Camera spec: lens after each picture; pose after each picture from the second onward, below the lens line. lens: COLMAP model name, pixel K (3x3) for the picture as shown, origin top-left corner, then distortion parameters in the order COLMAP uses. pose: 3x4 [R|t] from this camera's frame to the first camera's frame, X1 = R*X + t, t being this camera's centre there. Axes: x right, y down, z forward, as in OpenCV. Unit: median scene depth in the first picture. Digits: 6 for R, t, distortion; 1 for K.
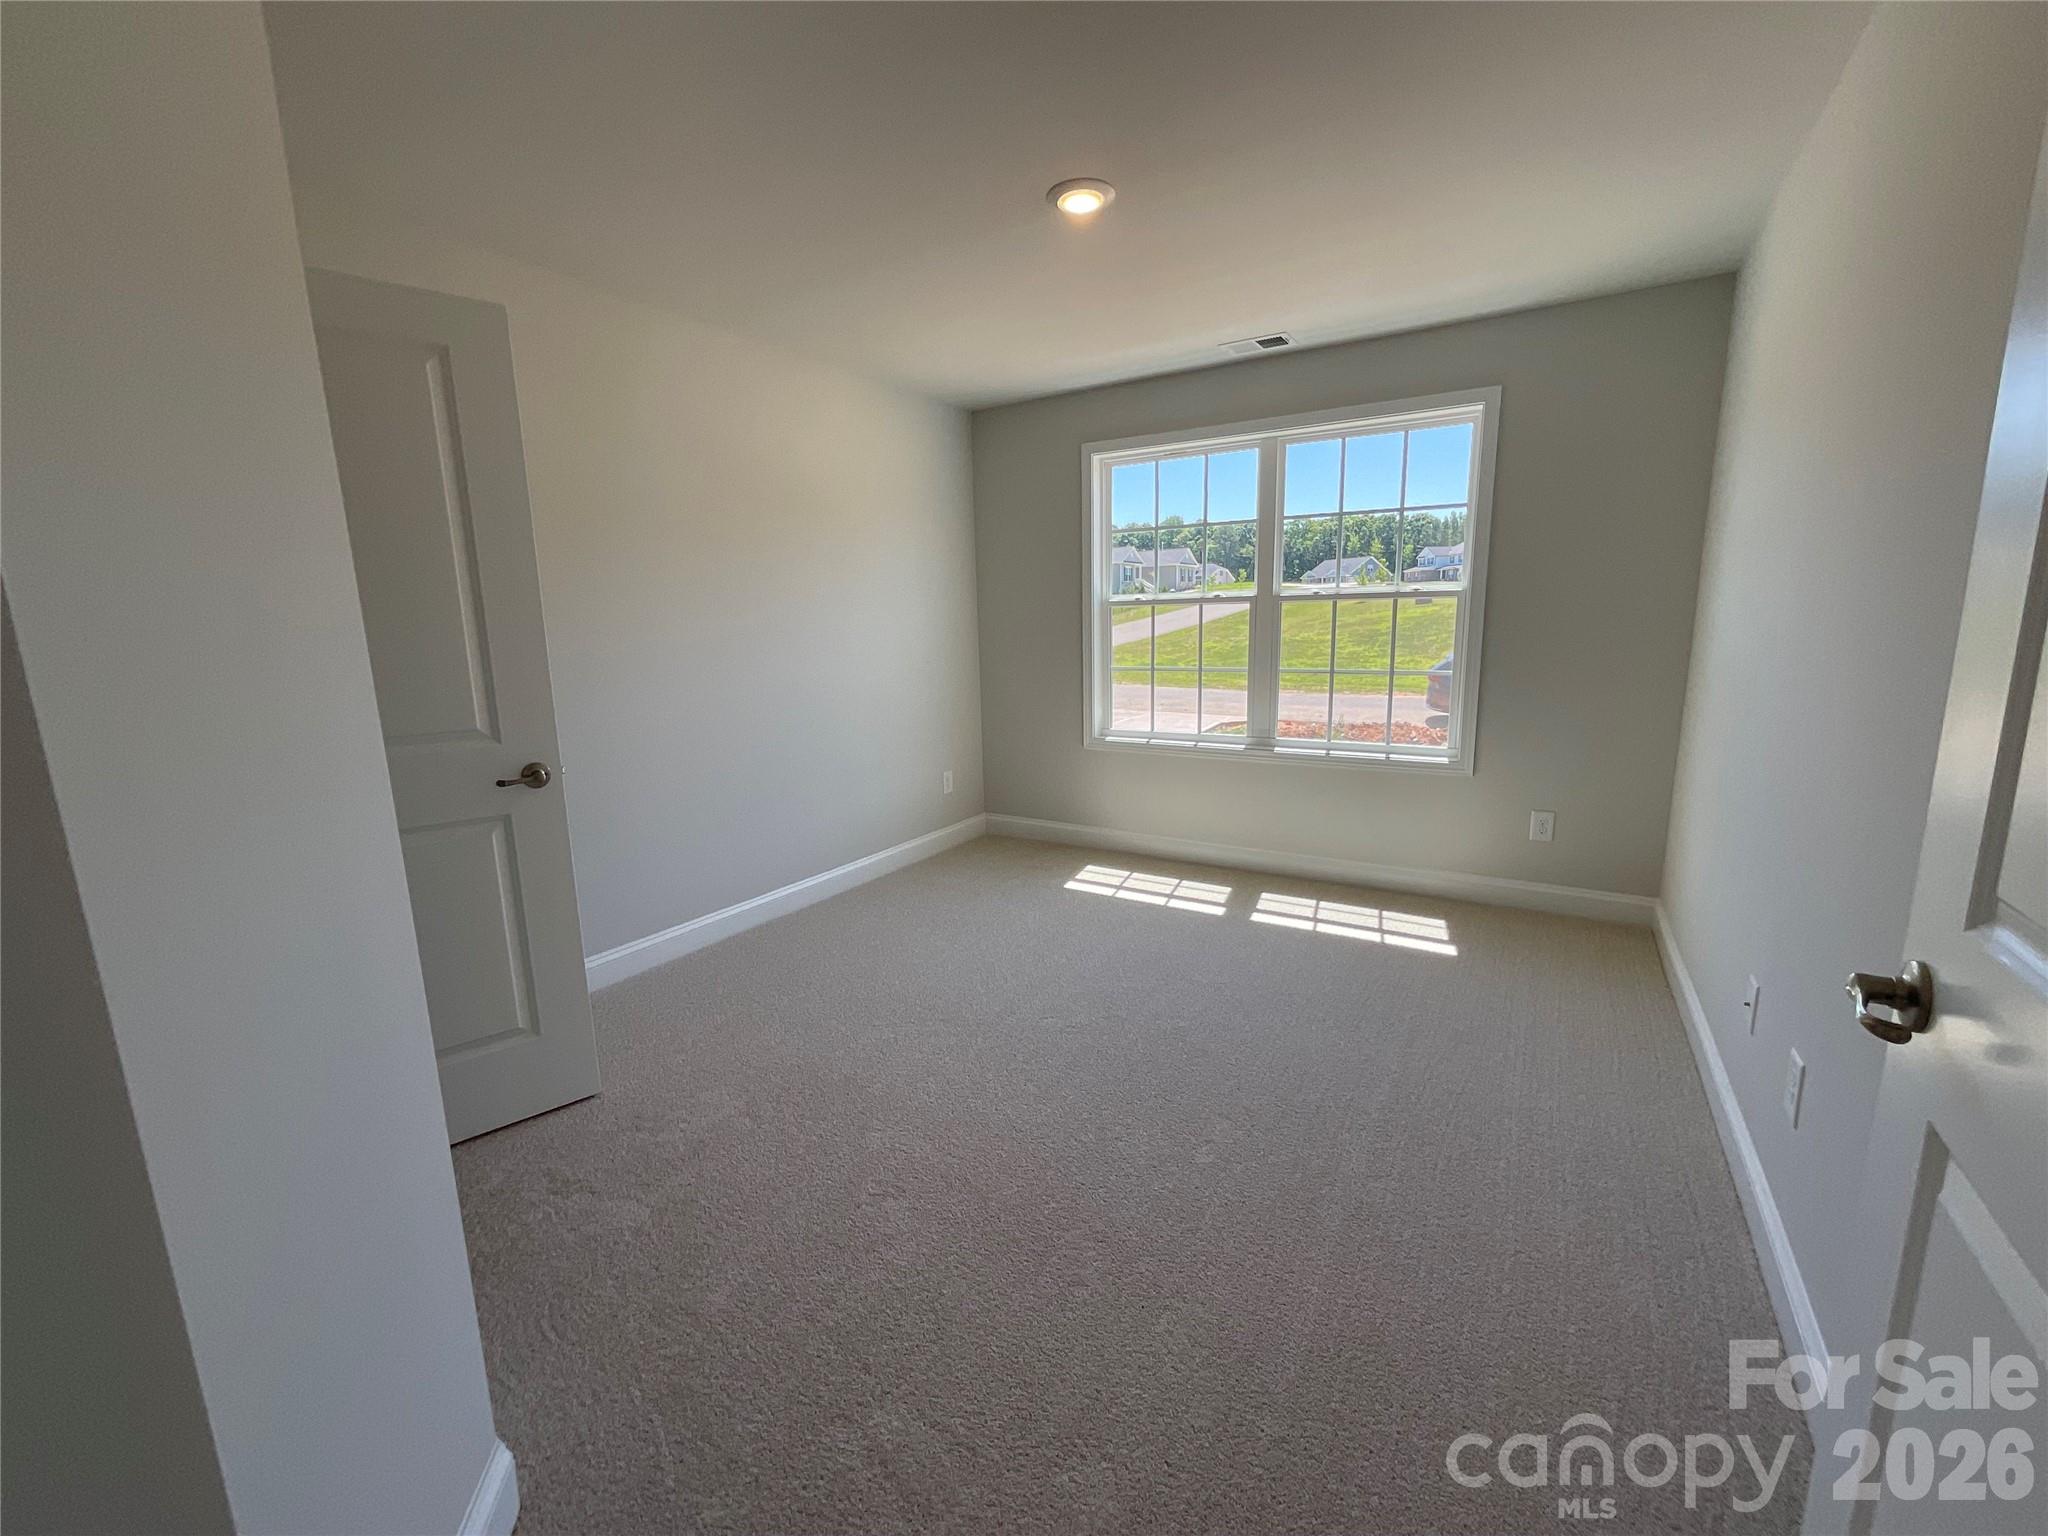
lens RADIAL K [[829.2, 0, 1025.8], [0, 829.2, 767.7], [0, 0, 1]] dist [0.001175, -0.000481]
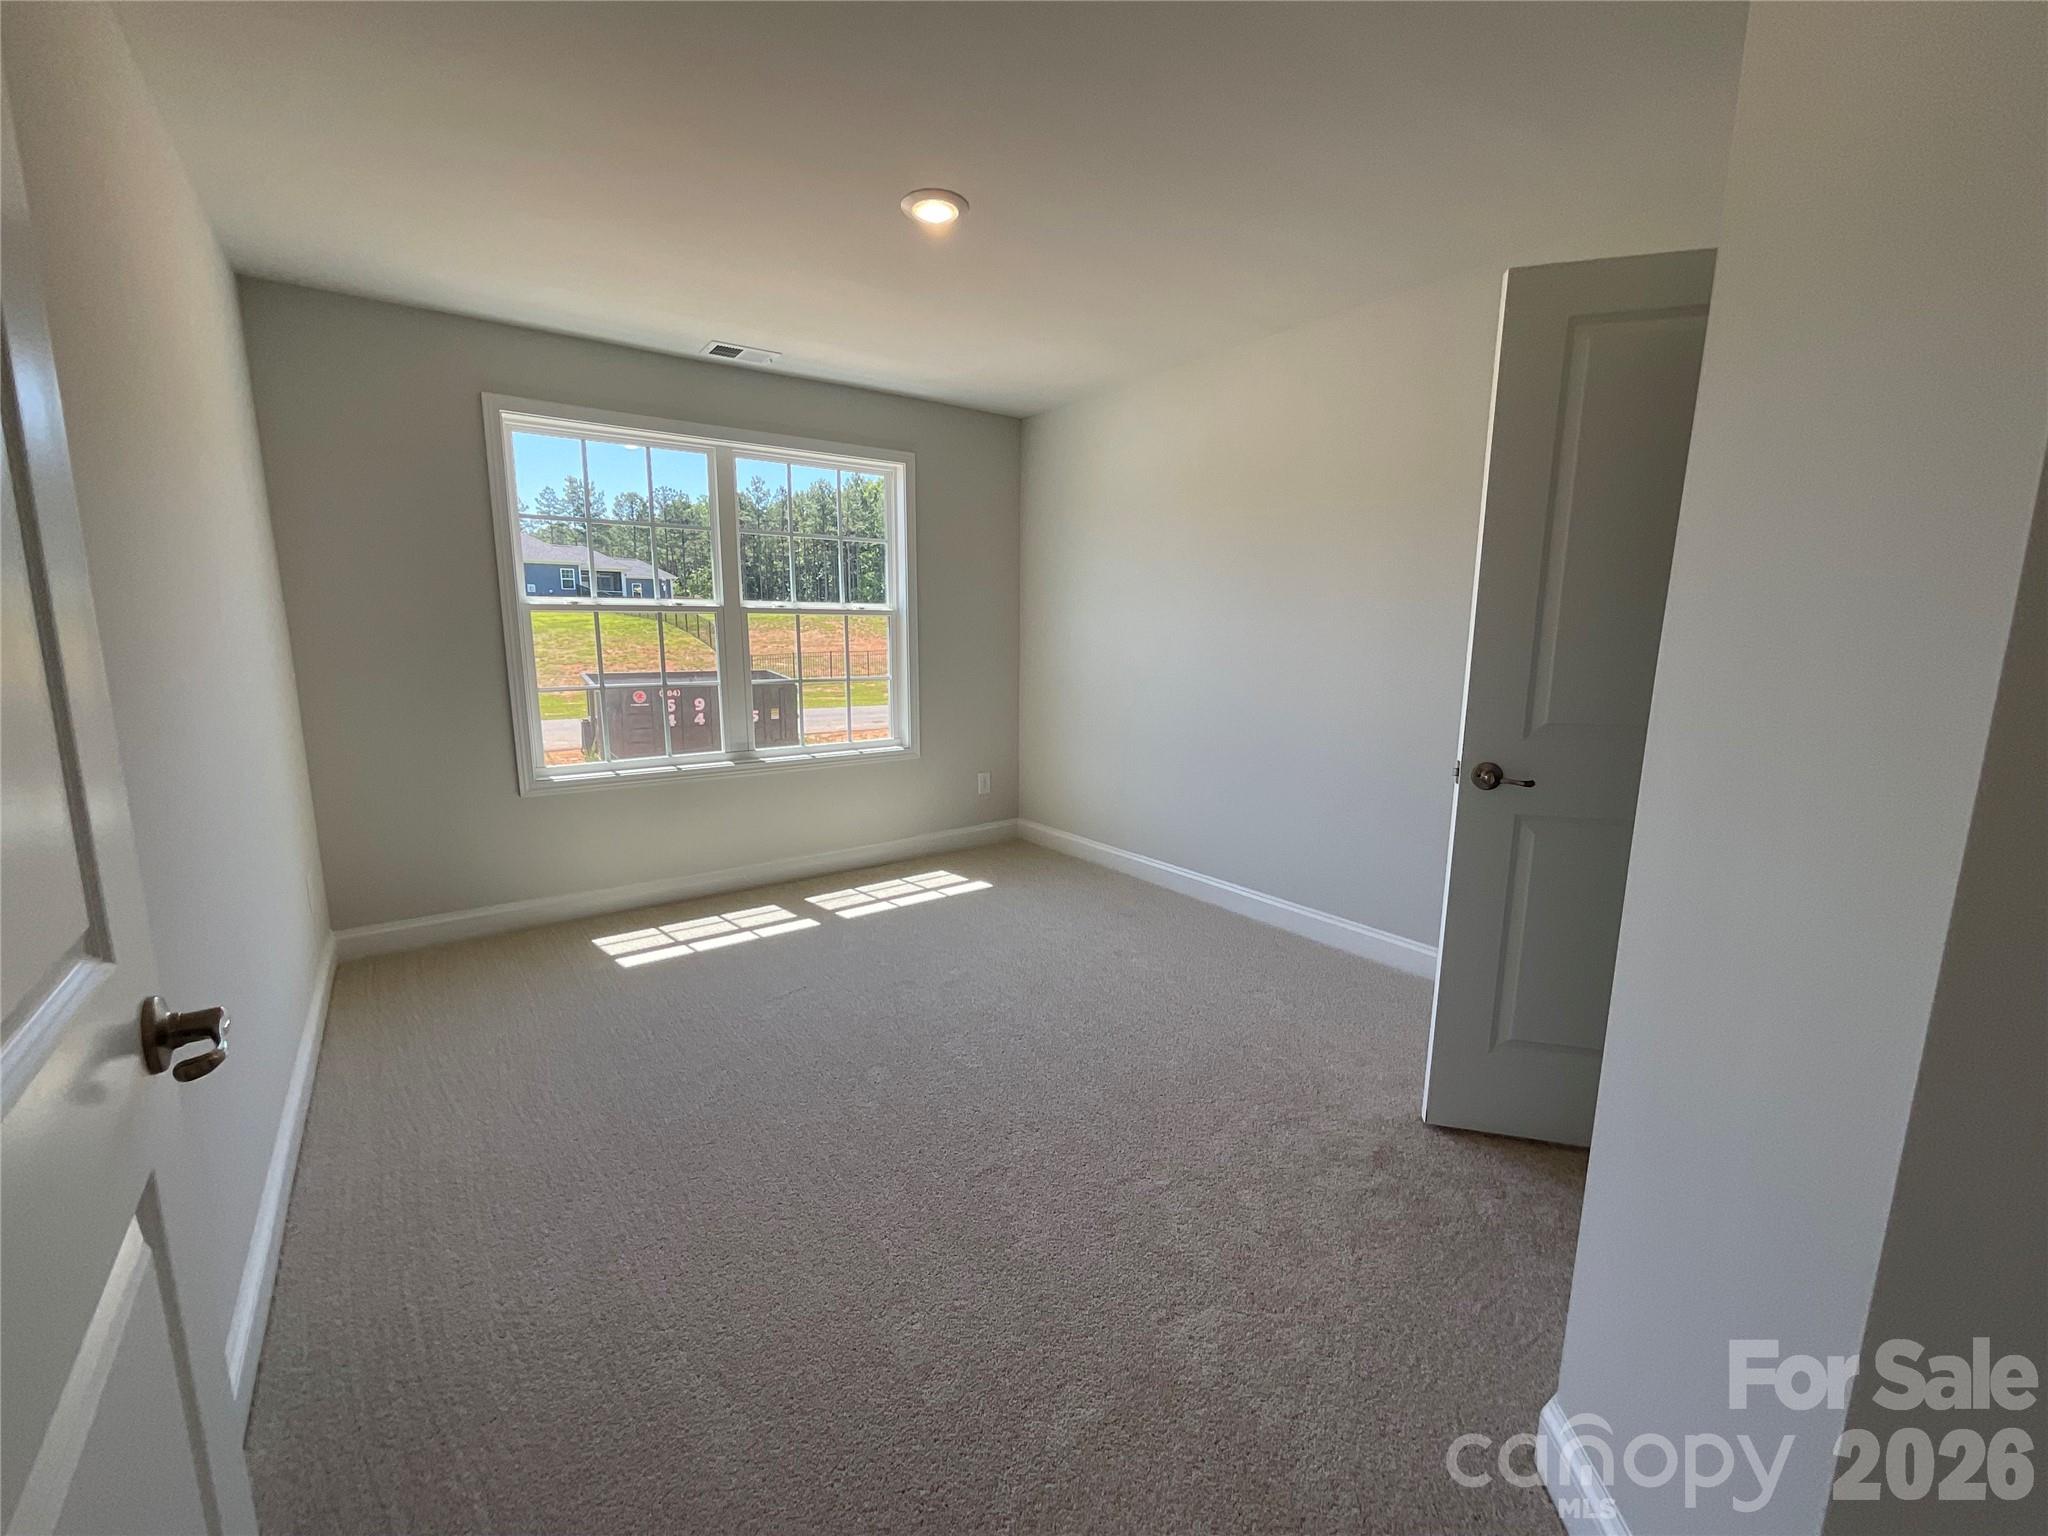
lens RADIAL K [[829.2, 0, 1027.9], [0, 829.2, 768.2], [0, 0, 1]] dist [0.001175, -0.000481]
pose [[0.361283, -0.132840, 0.922945, -0.538593], [0.156379, 0.984413, 0.080474, -0.046341], [-0.919250, 0.115256, 0.376425, 0.347058]]
